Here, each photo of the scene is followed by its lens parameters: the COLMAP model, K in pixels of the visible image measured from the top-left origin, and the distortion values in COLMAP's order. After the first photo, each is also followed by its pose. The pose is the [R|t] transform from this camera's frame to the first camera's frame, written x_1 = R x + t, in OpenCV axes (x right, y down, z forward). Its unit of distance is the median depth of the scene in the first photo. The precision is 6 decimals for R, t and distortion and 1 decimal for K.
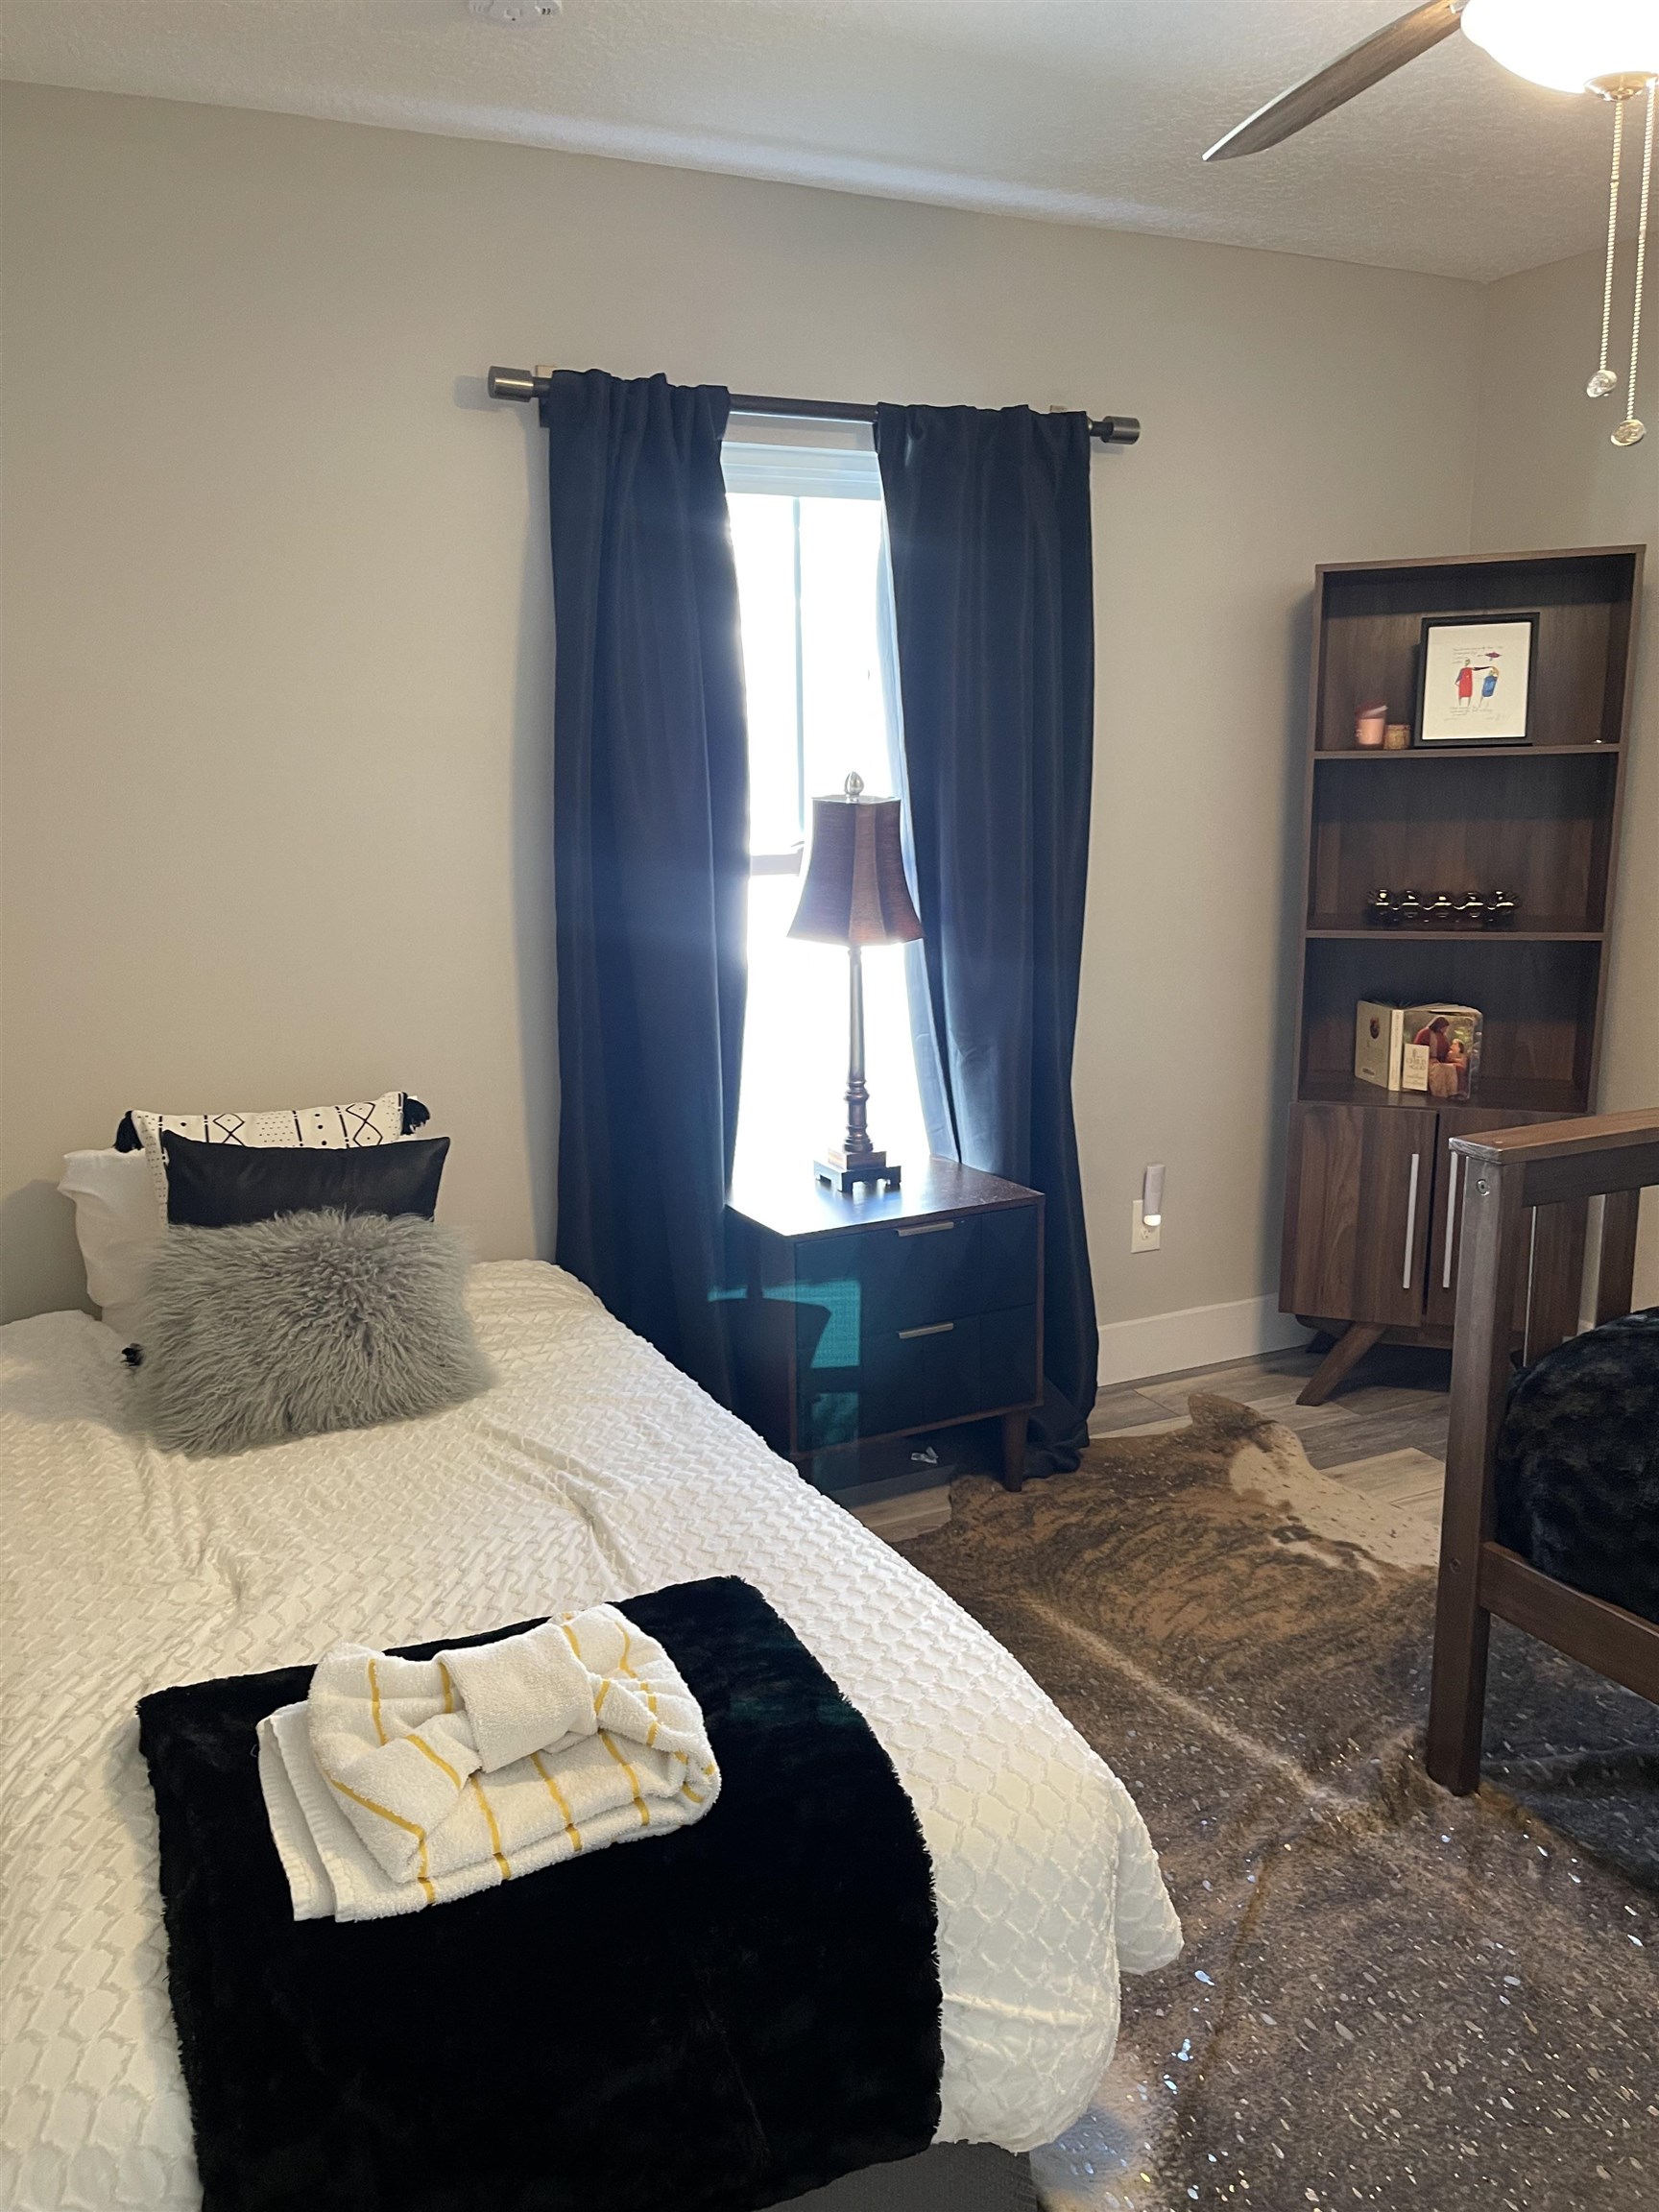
lens RADIAL K [[1658.4, 0, 832.7], [0, 1658.4, 1117.5], [0, 0, 1]] dist [0.051408, -0.060086]
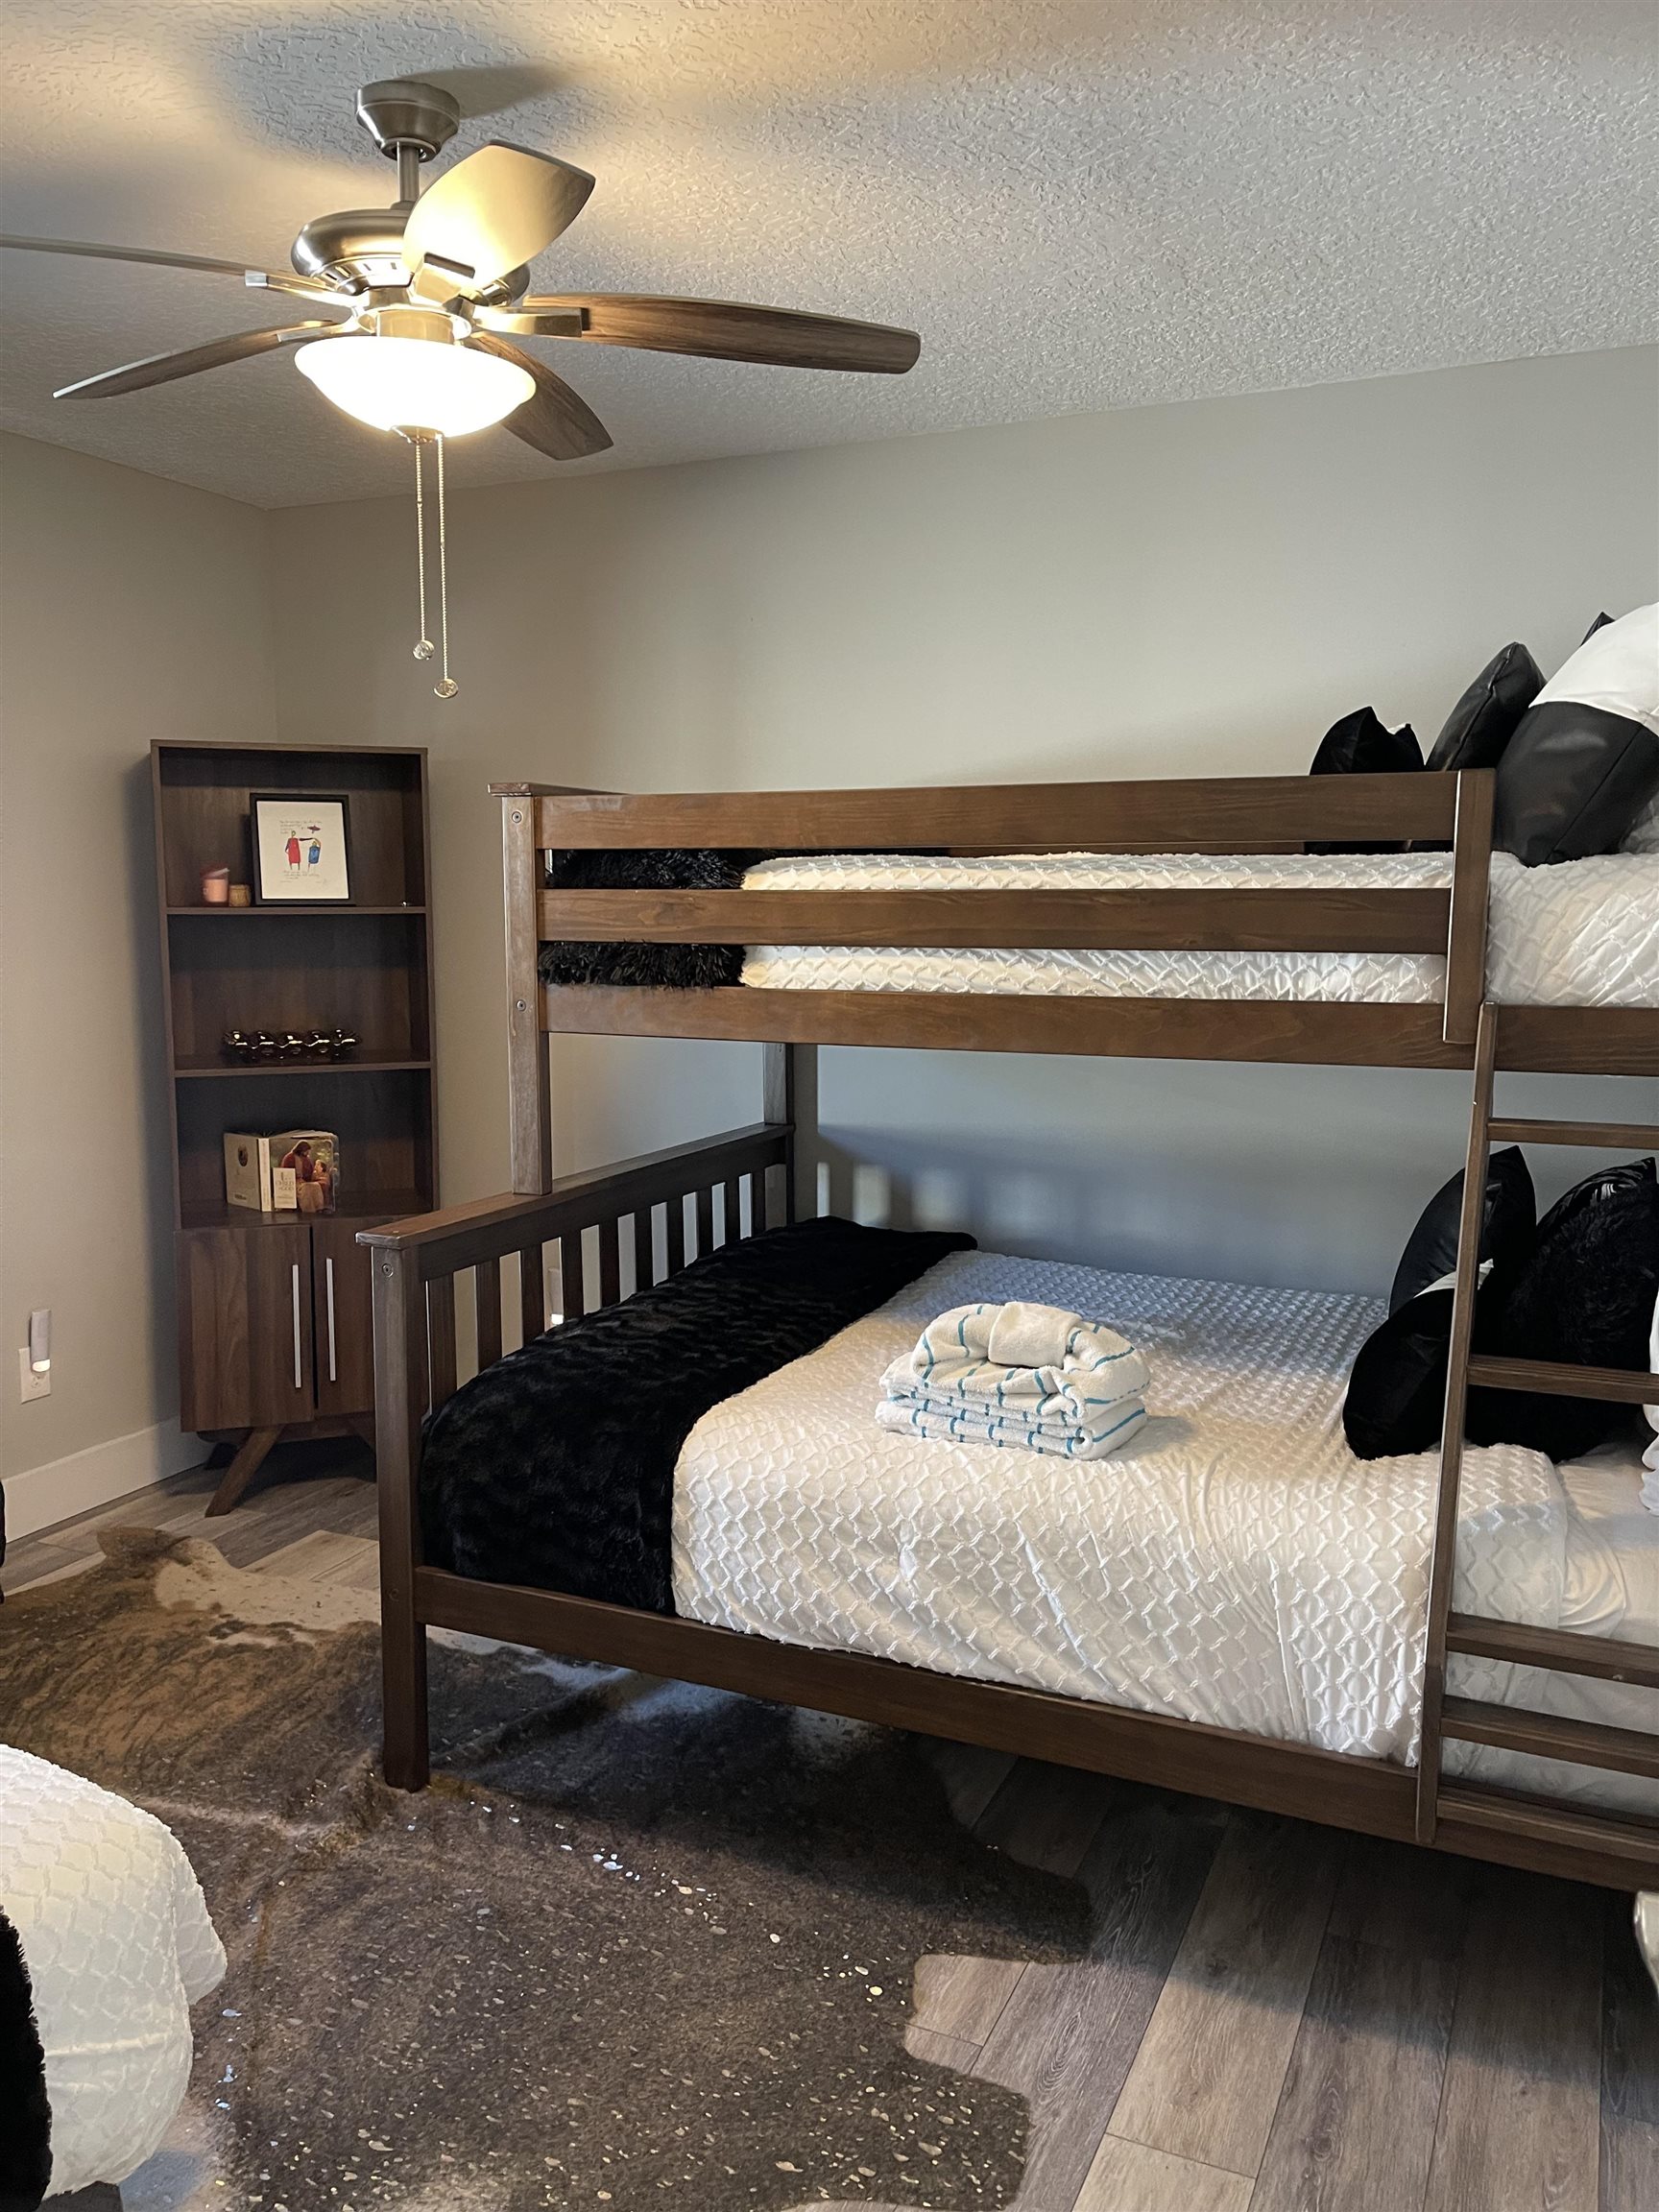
lens RADIAL K [[1658.4, 0, 832.7], [0, 1658.4, 1117.5], [0, 0, 1]] dist [0.051408, -0.060086]
pose [[0.764884, -0.065437, 0.640836, -0.100565], [0.119120, 0.992038, -0.040879, 0.015080], [-0.633058, 0.107604, 0.766589, -0.110823]]
